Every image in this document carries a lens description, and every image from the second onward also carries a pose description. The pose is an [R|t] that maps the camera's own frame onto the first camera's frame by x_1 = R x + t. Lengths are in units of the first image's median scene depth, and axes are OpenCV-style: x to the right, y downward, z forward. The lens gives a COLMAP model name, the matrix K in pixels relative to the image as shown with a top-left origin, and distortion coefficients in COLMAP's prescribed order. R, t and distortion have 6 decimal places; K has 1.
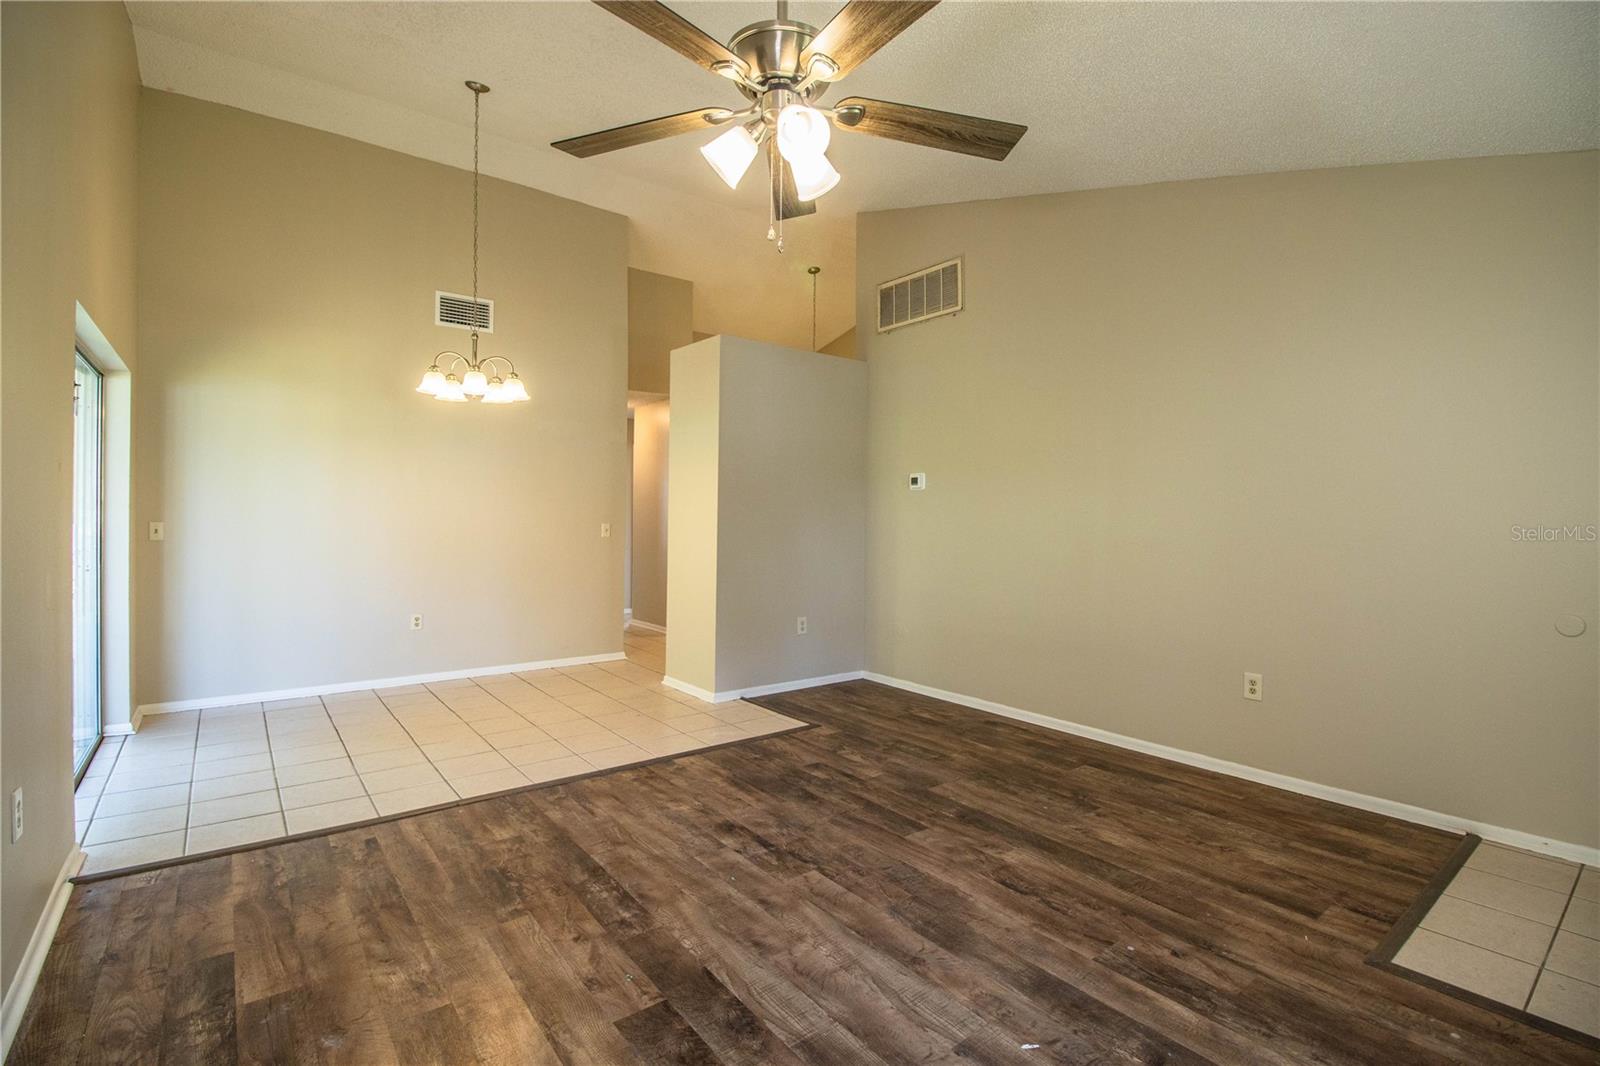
lens RADIAL K [[739.9, 0, 808.0], [0, 739.9, 520.2], [0, 0, 1]] dist [-0.002617, -0.012134]
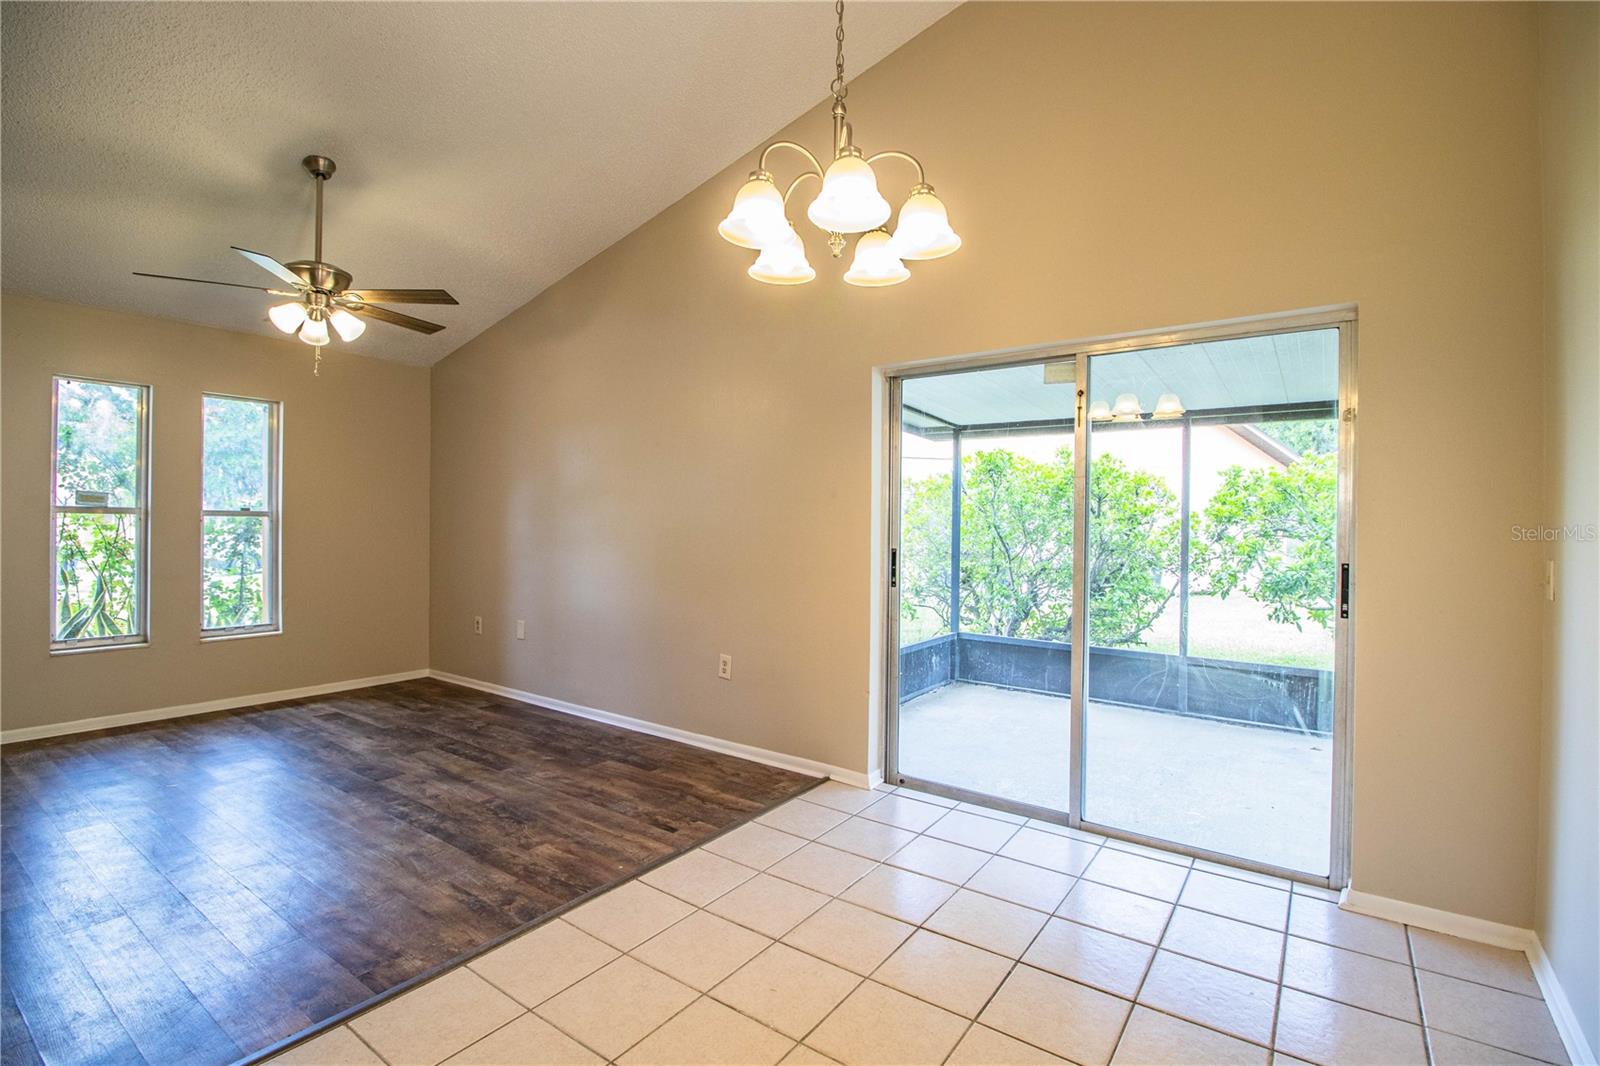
lens RADIAL K [[739.9, 0, 808.0], [0, 739.9, 520.2], [0, 0, 1]] dist [-0.002617, -0.012134]
pose [[-0.959414, -0.022252, -0.281122, -0.447624], [-0.024761, 0.999679, 0.005374, -0.022684], [0.280912, 0.012117, -0.959657, 1.969227]]
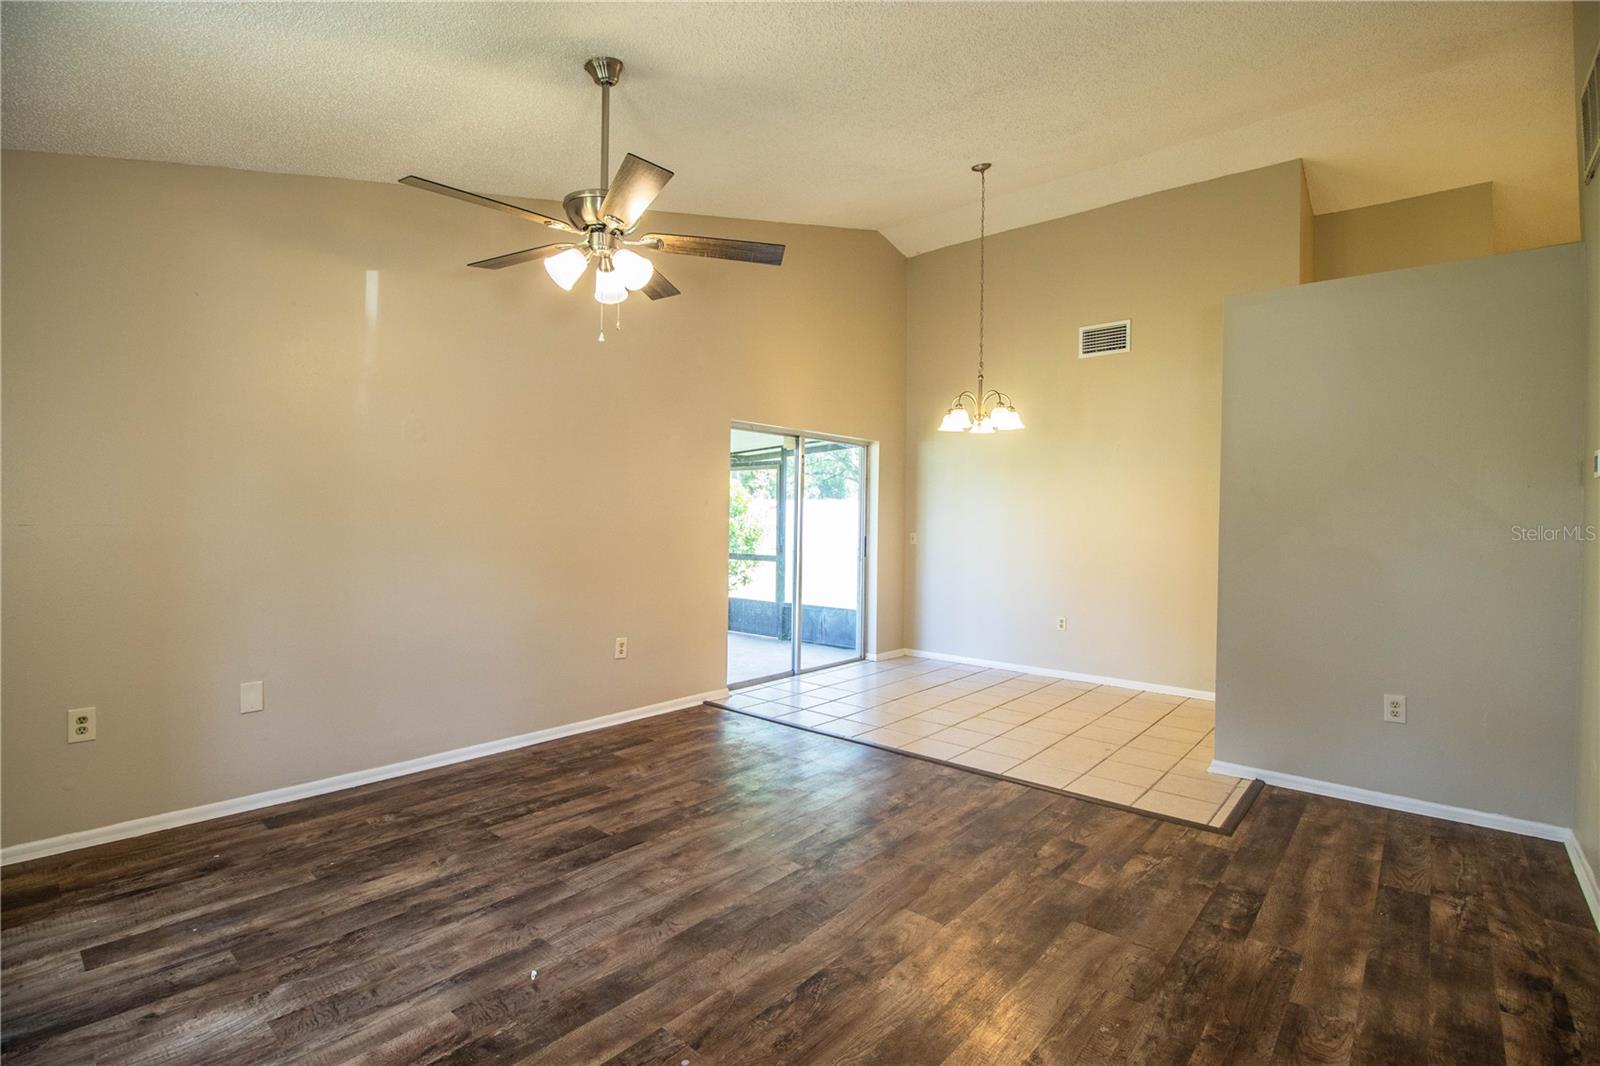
lens RADIAL K [[739.9, 0, 808.0], [0, 739.9, 520.2], [0, 0, 1]] dist [-0.002617, -0.012134]
pose [[0.197369, -0.008117, -0.980296, 0.914962], [-0.018623, 0.999754, -0.012027, -0.000928], [0.980152, 0.020629, 0.197169, 0.701380]]
